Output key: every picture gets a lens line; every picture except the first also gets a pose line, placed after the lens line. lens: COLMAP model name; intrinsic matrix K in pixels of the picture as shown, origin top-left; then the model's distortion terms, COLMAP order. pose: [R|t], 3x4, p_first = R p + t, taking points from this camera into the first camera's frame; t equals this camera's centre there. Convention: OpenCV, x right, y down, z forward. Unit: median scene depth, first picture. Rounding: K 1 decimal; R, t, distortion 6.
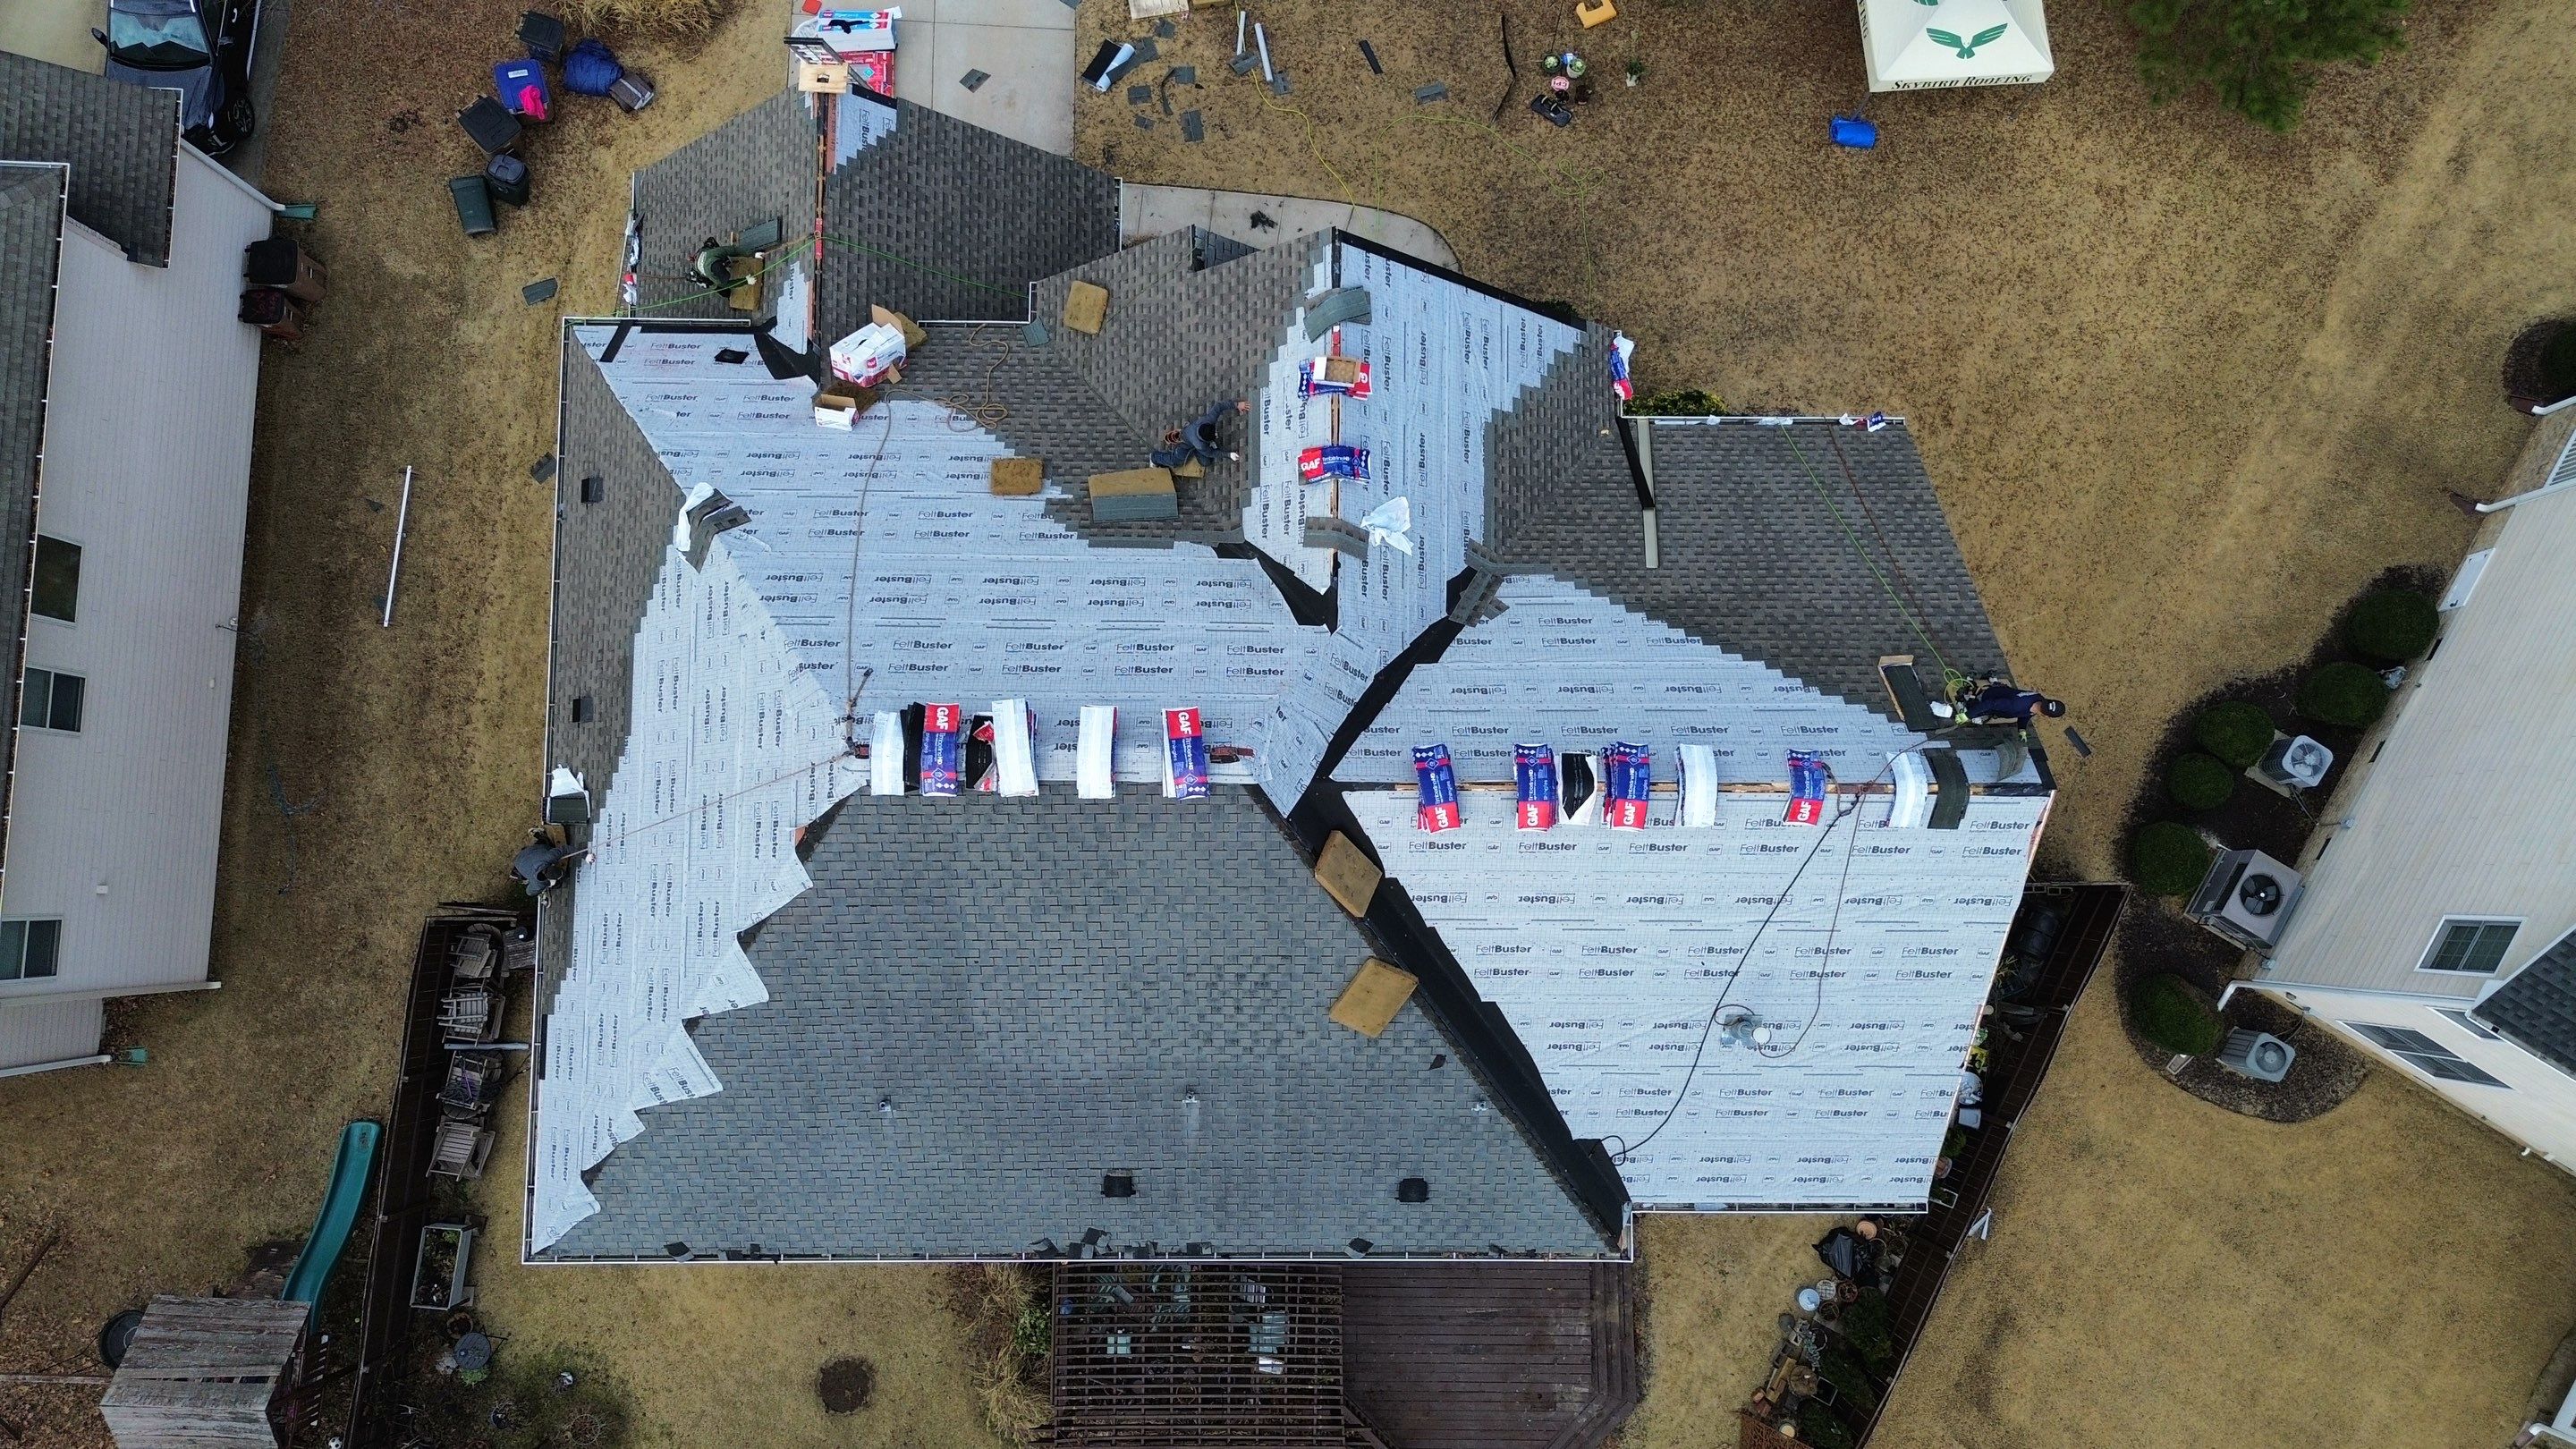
lens RADIAL K [[1831.2, 0, 1295.5], [0, 1831.2, 735.8], [0, 0, 1]] dist [0.069721, -0.062749]
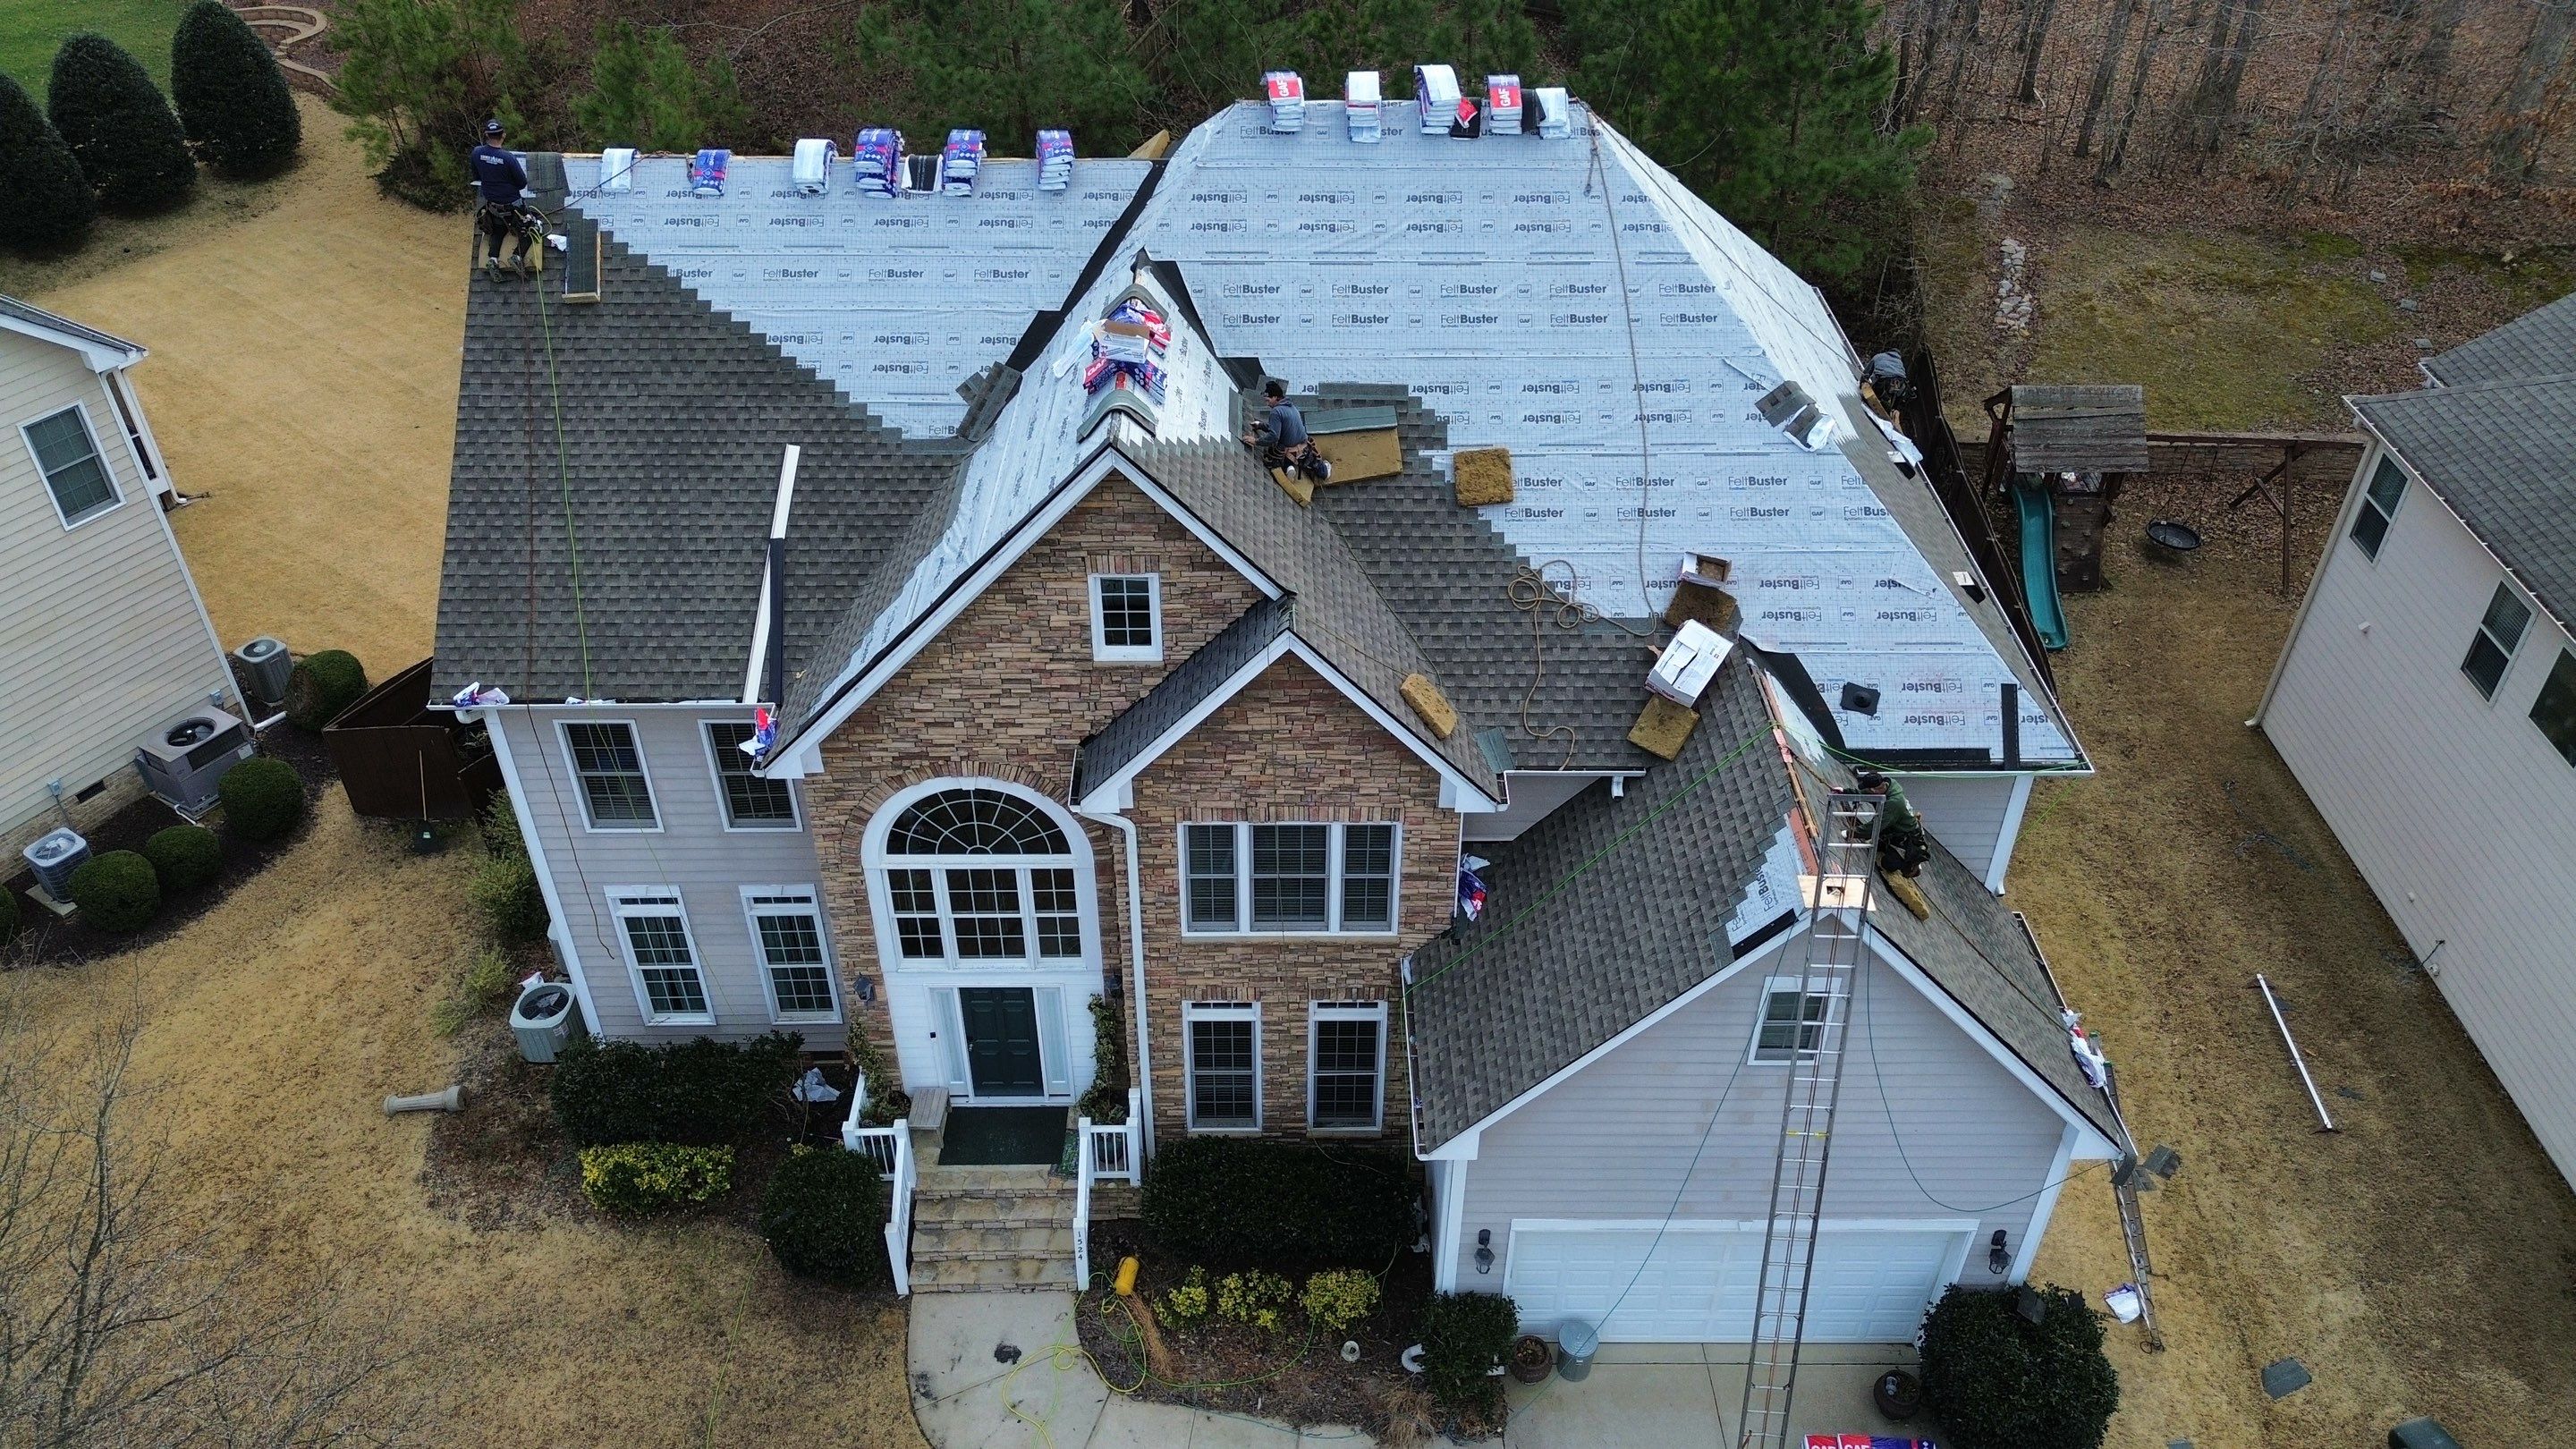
lens RADIAL K [[1831.2, 0, 1286.1], [0, 1831.2, 724.3], [0, 0, 1]] dist [0.069721, -0.062749]
pose [[-0.999723, -0.012249, -0.020086, -0.028713], [-0.010451, -0.533684, 0.845619, -0.725734], [-0.021078, 0.845595, 0.533408, 0.467939]]
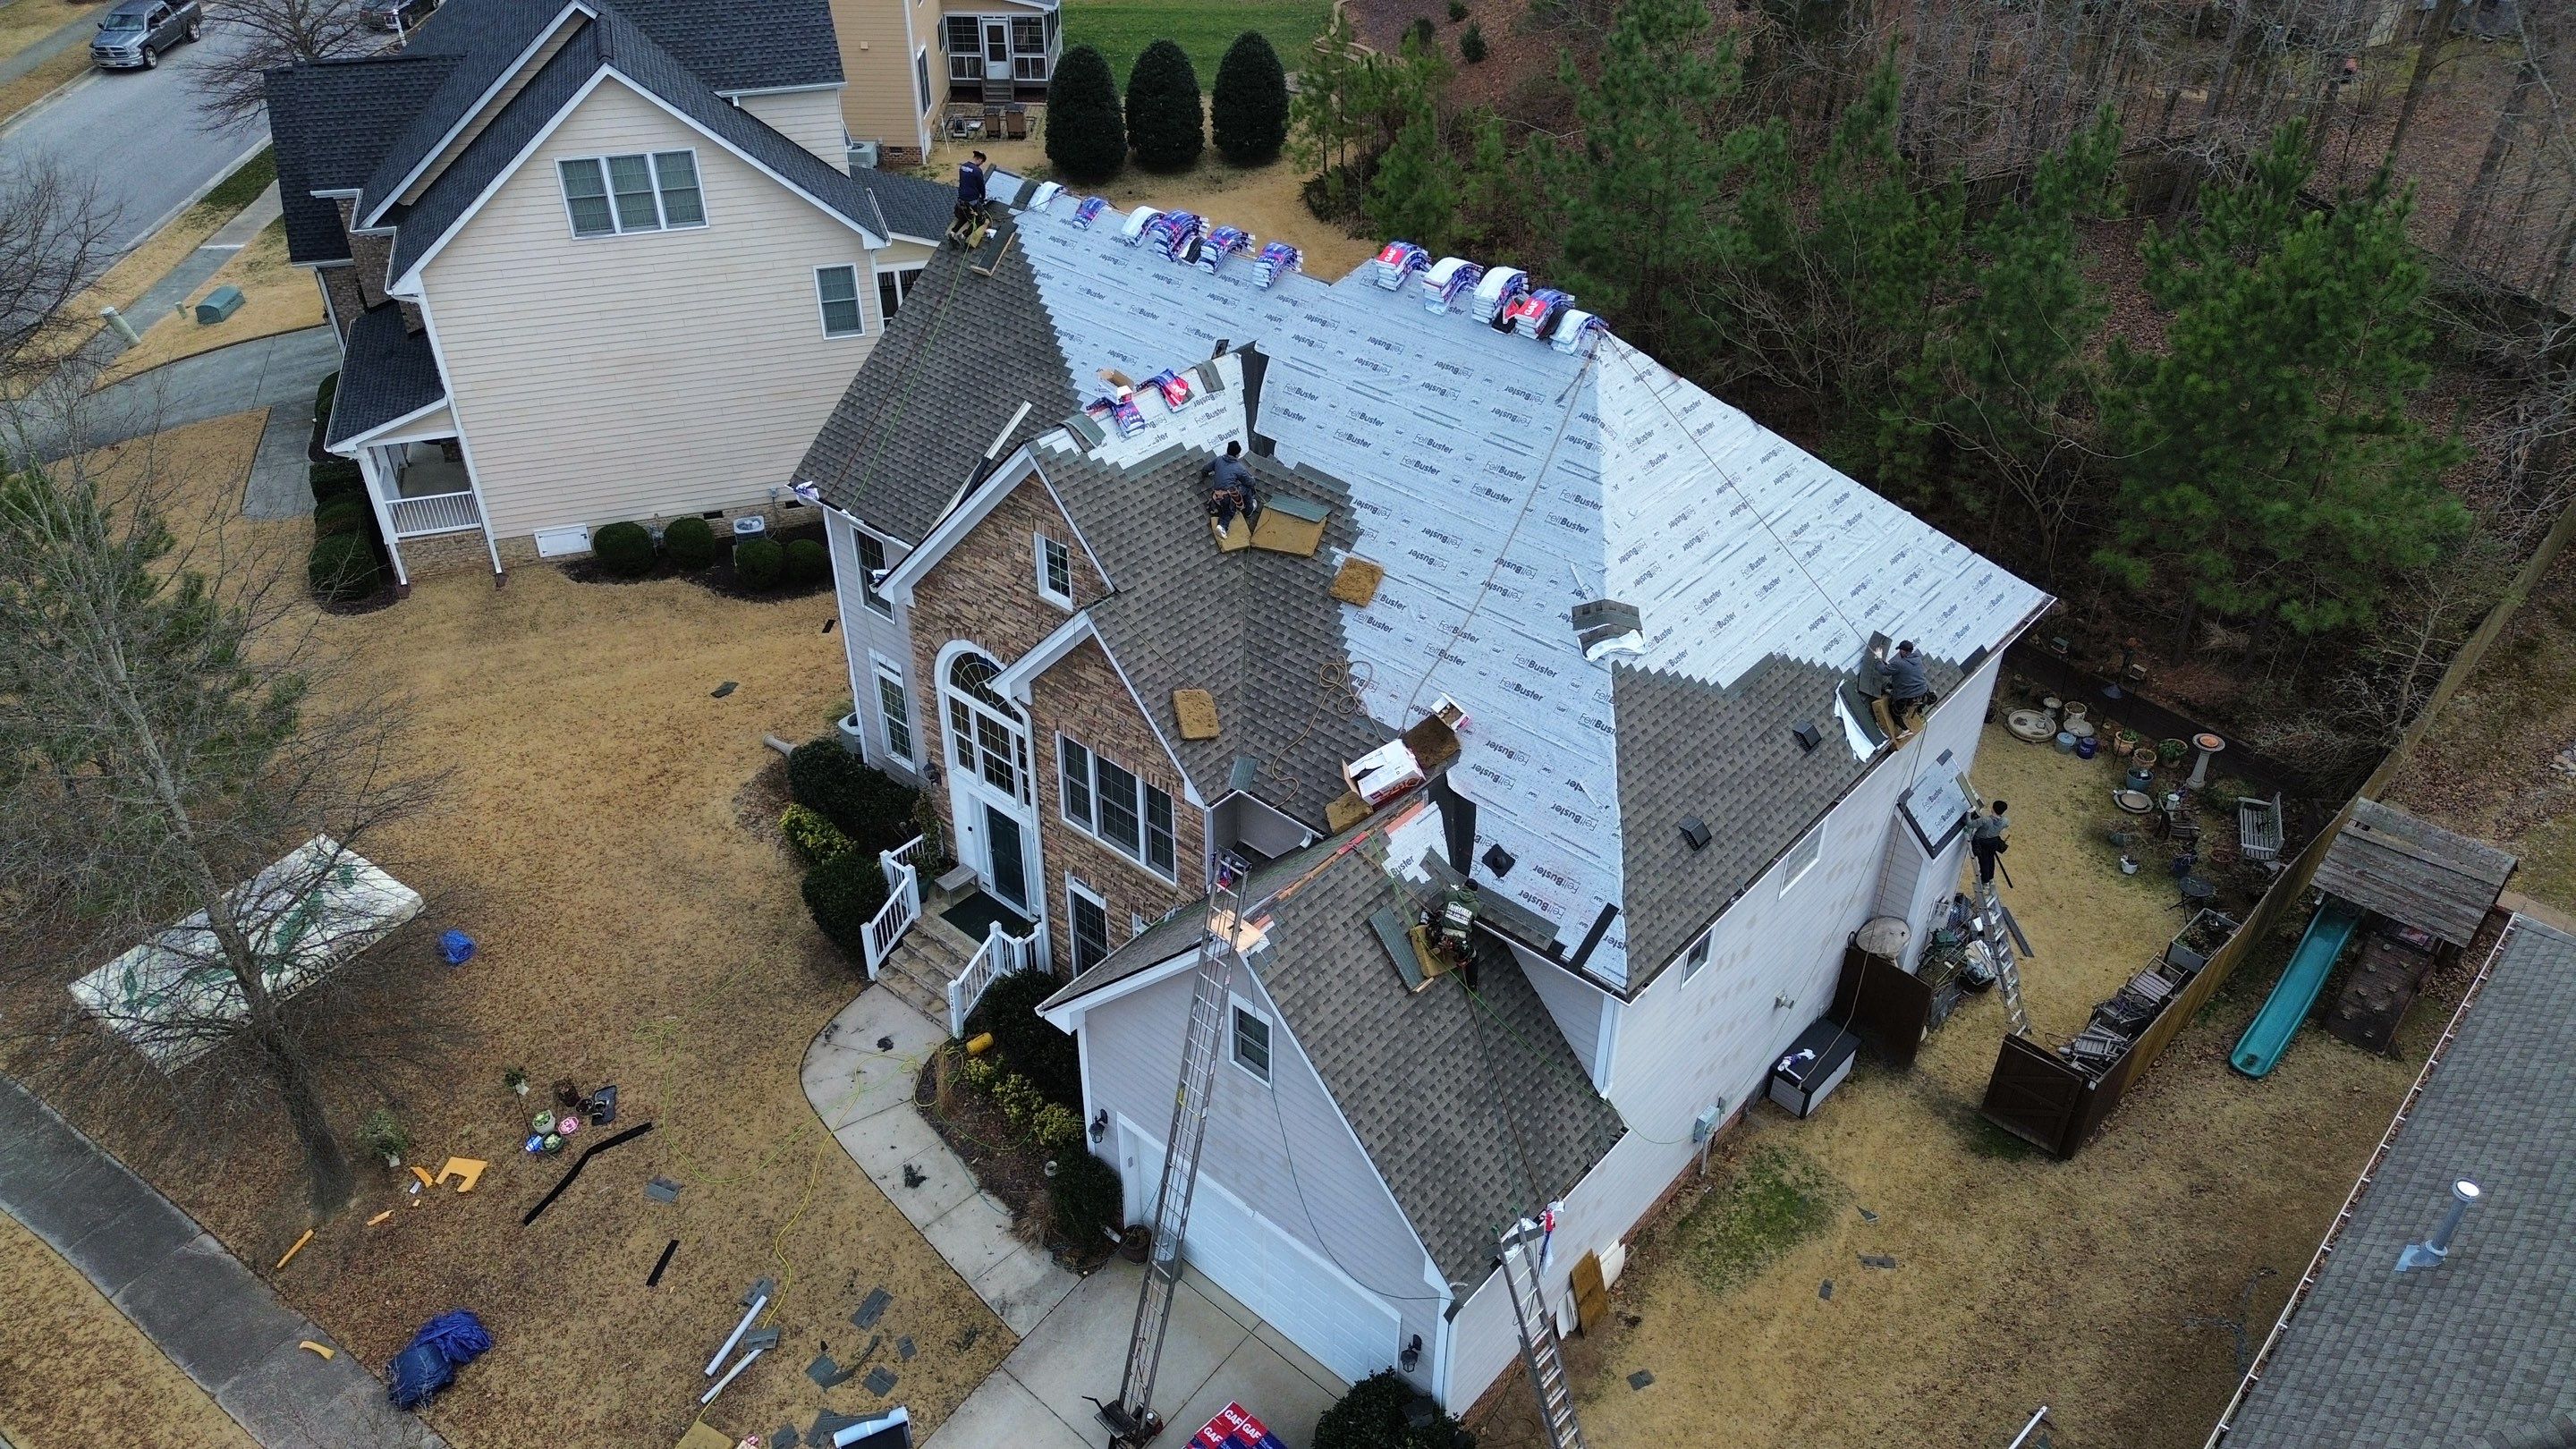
lens RADIAL K [[1831.2, 0, 1282.2], [0, 1831.2, 722.2], [0, 0, 1]] dist [0.069721, -0.062749]
pose [[-0.753300, -0.400410, 0.521738, -0.555320], [0.652829, -0.359104, 0.666977, -0.715586], [-0.079706, 0.843040, 0.531913, 0.357806]]
